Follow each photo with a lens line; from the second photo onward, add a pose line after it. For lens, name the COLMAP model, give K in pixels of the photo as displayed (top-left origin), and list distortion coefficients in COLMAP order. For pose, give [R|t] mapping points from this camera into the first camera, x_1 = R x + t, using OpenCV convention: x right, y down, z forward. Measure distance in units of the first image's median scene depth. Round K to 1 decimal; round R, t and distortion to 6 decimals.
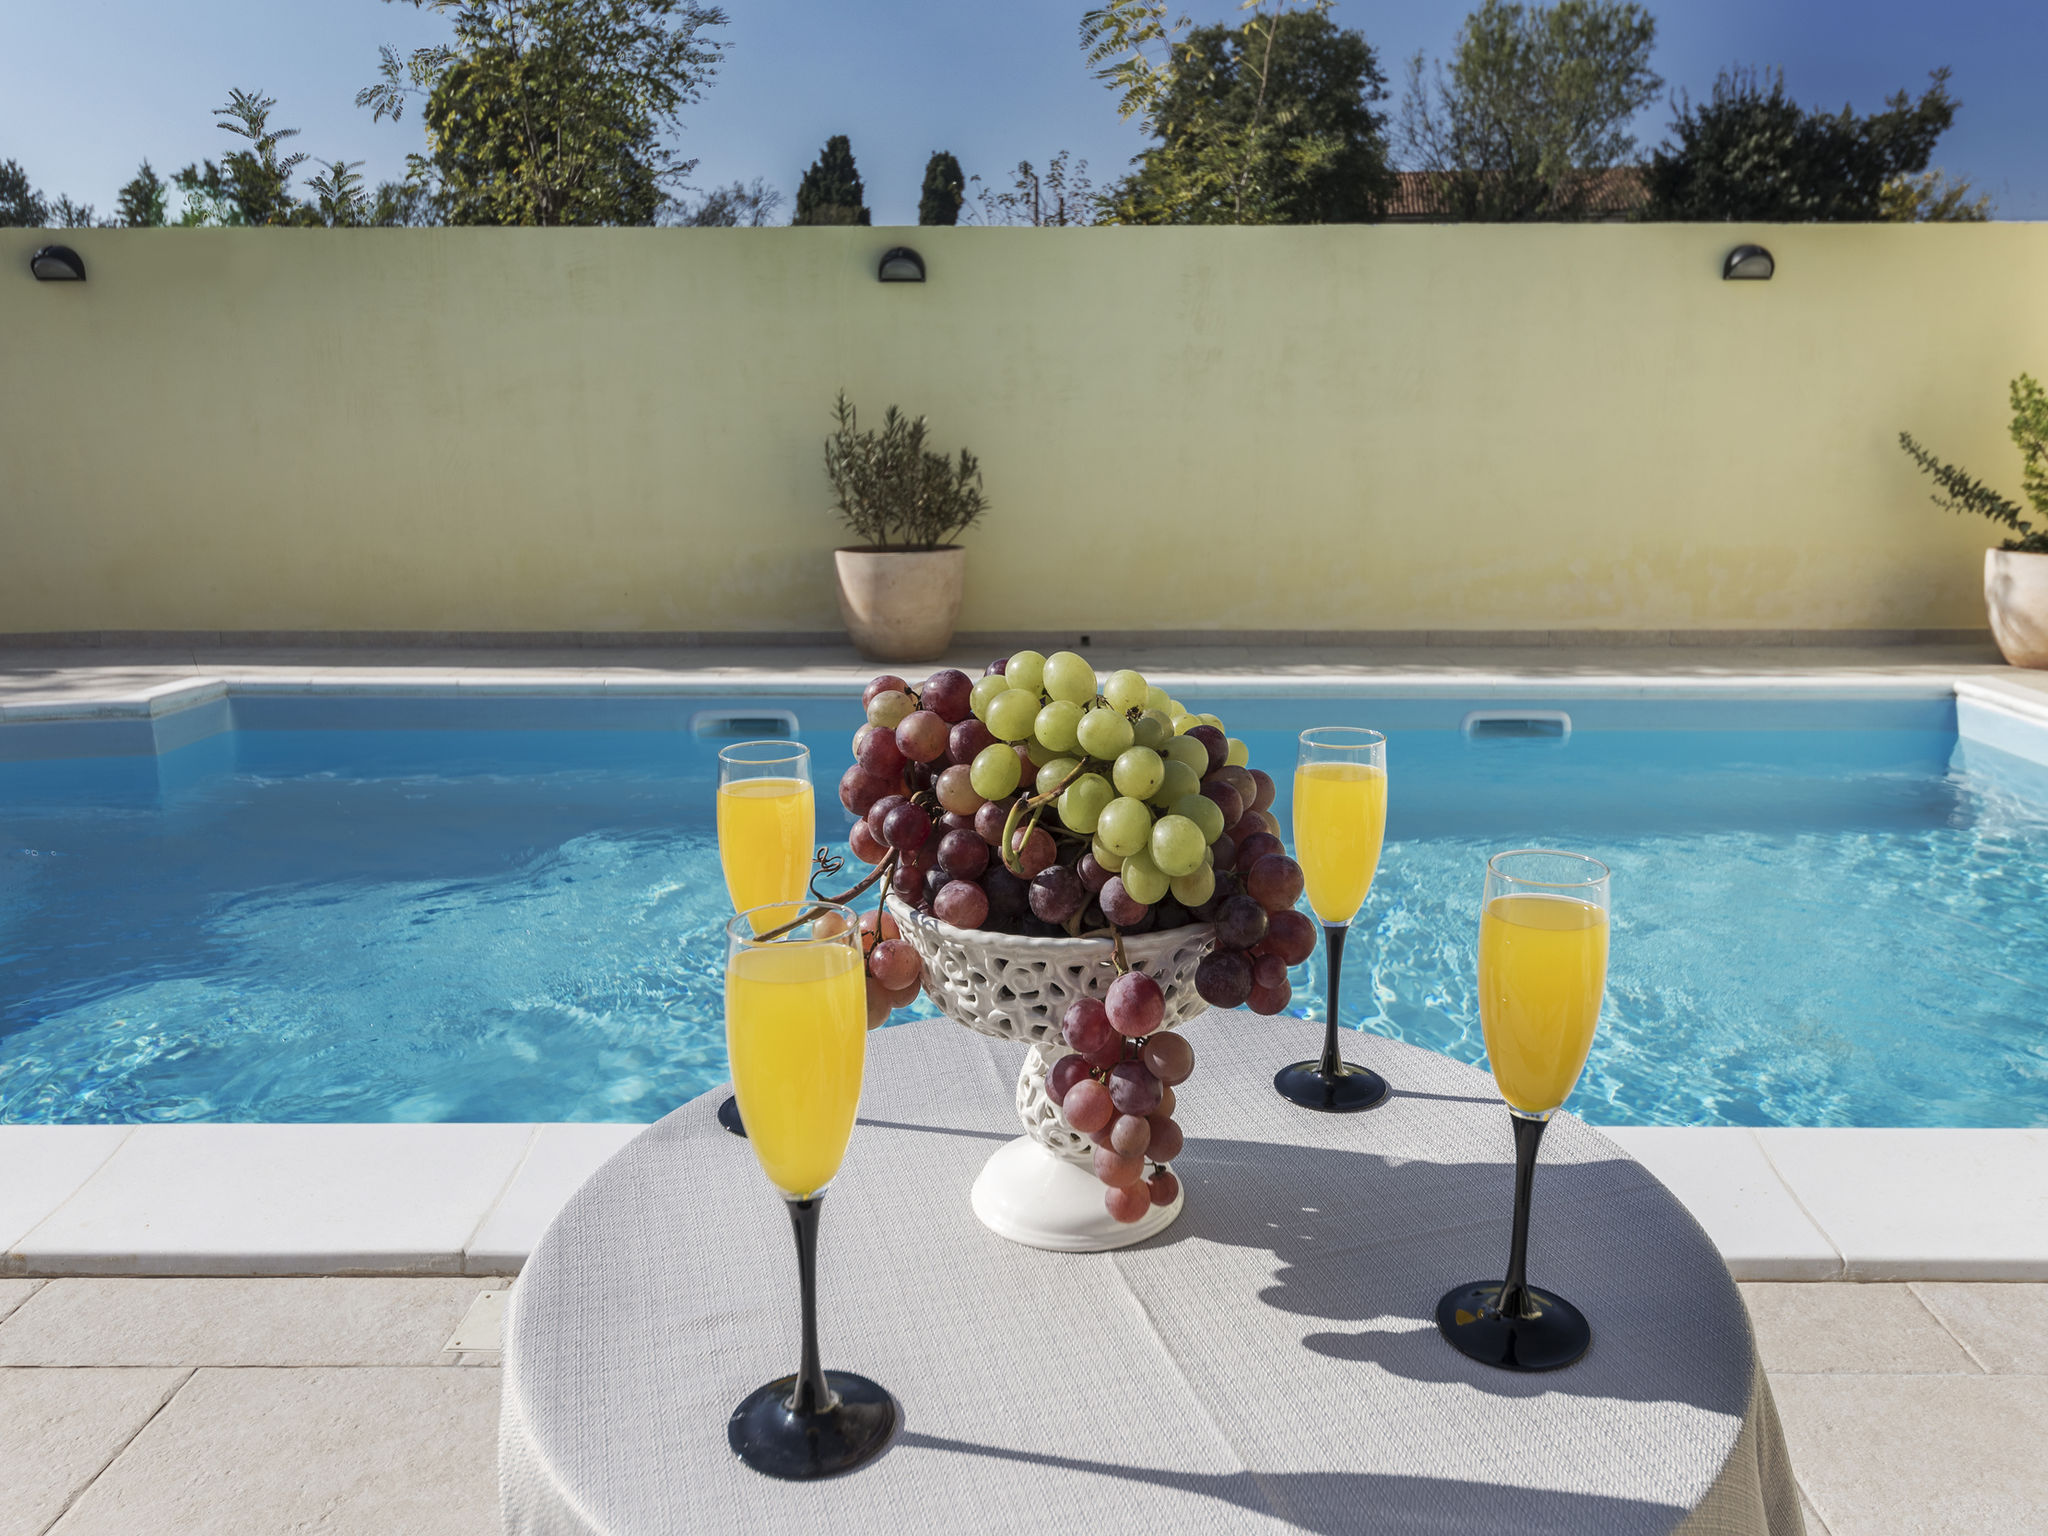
lens RADIAL K [[1556.3, 0, 1024.0], [0, 1556.3, 768.0], [0, 0, 1]] dist [-0.008580, -0.000536]
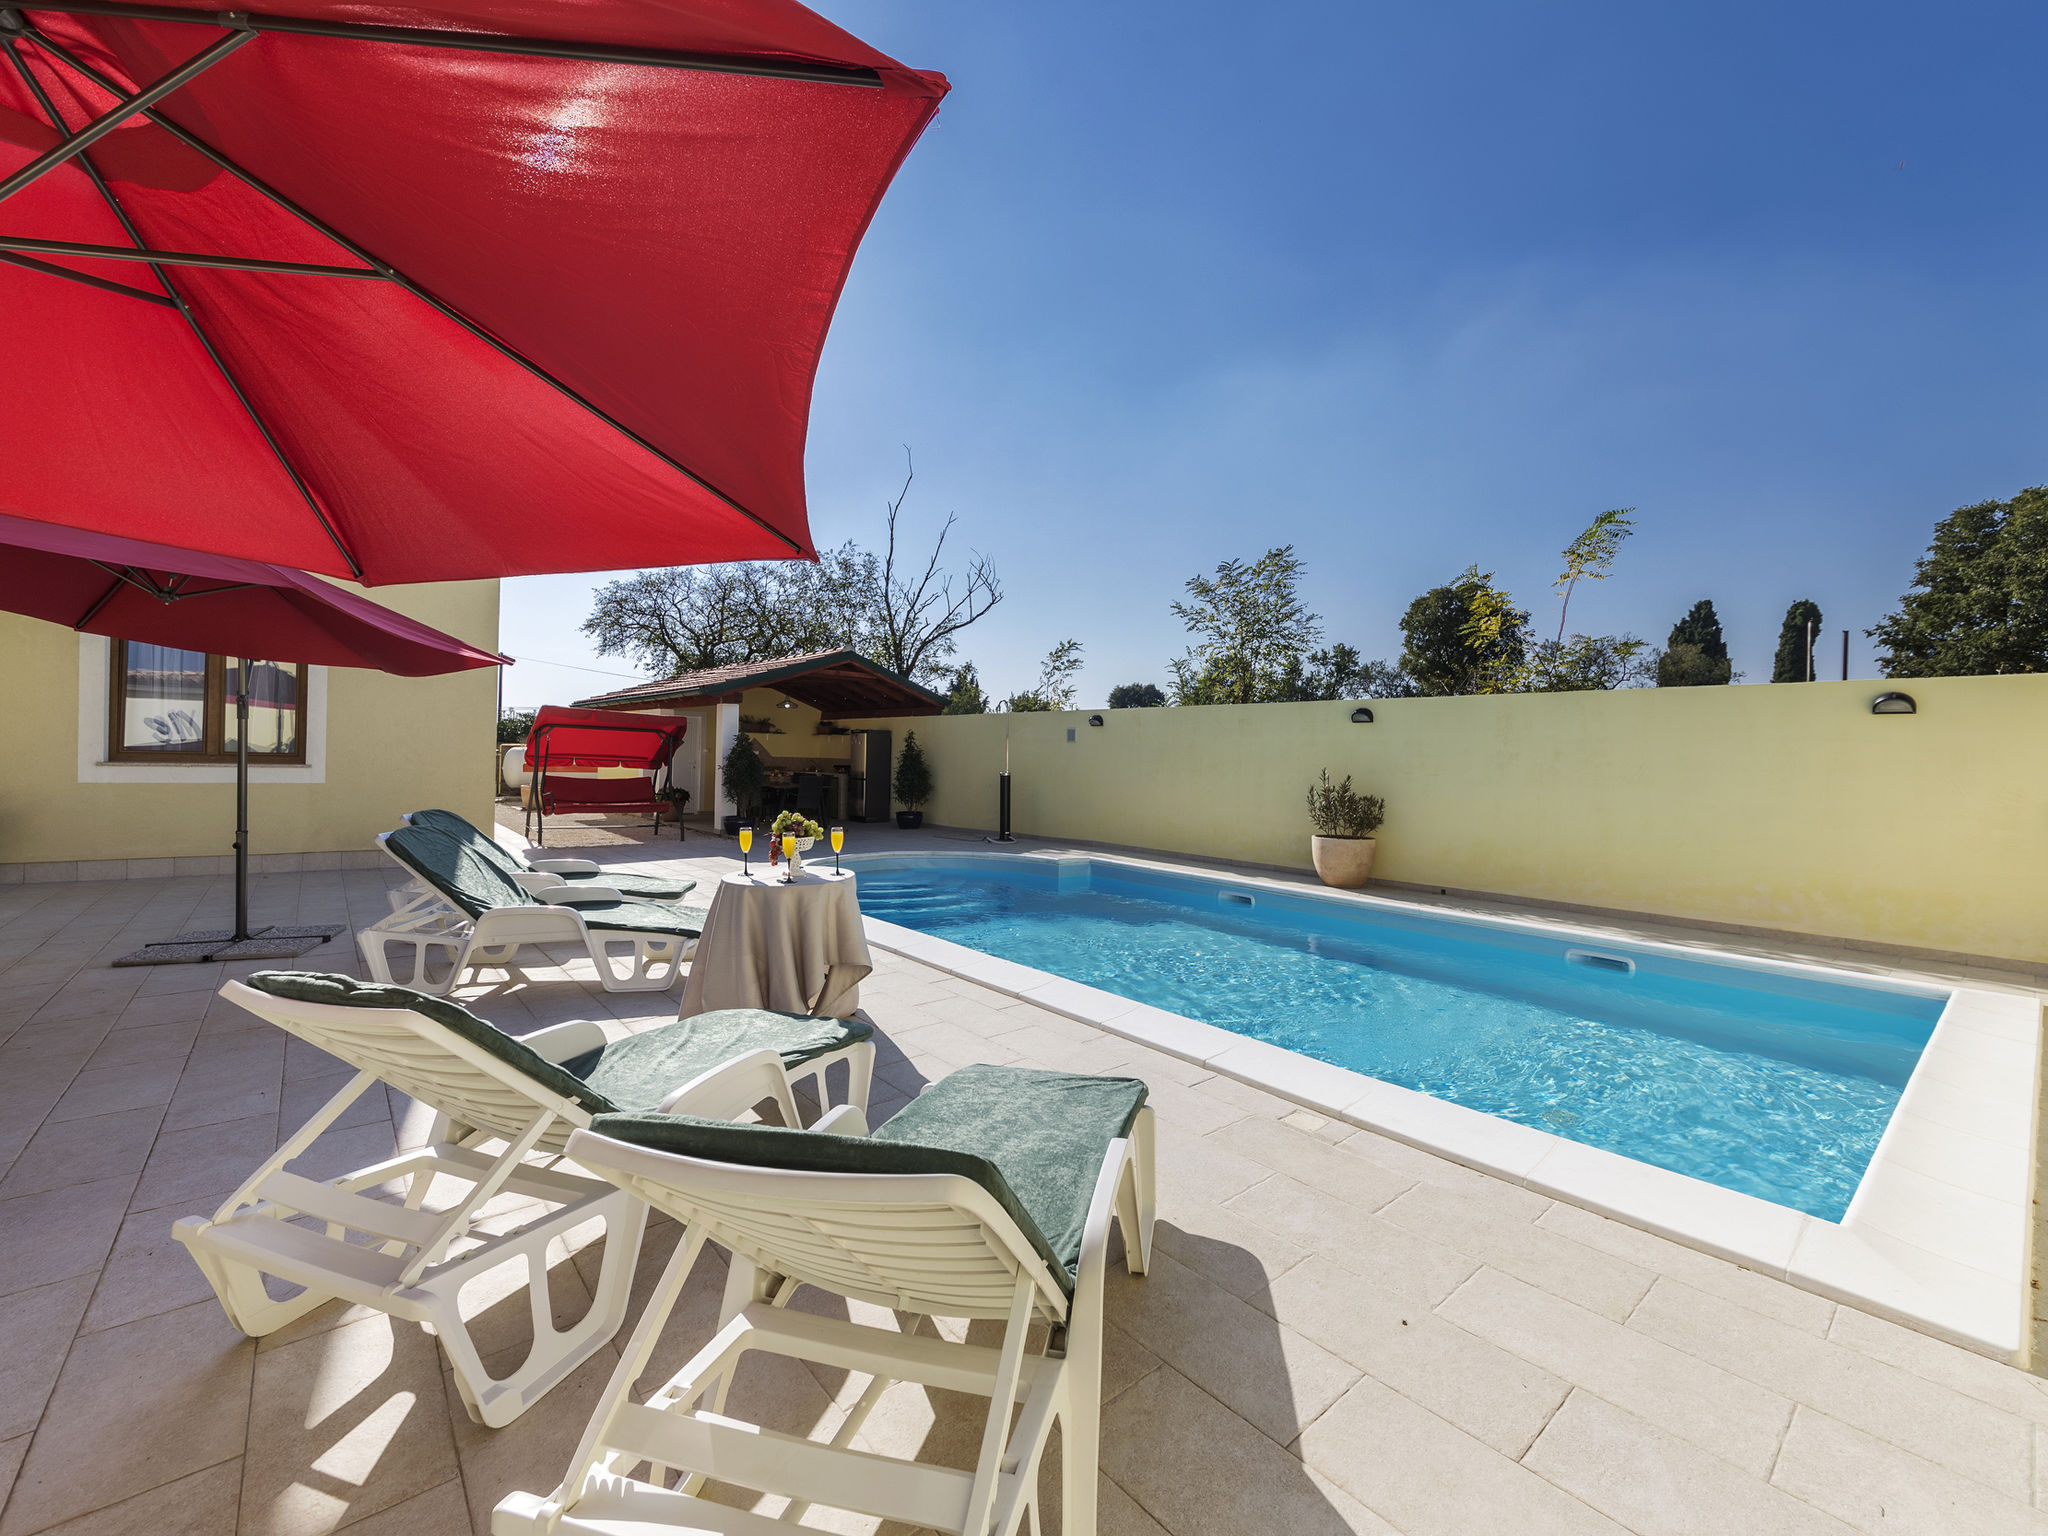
lens RADIAL K [[849.3, 0, 1024.0], [0, 849.3, 768.0], [0, 0, 1]] dist [0.000837, 0.000111]
pose [[0.647265, 0.026384, -0.761809, 0.525775], [-0.188352, 0.973946, -0.126301, 0.004517], [0.738629, 0.225238, 0.635371, -0.149648]]
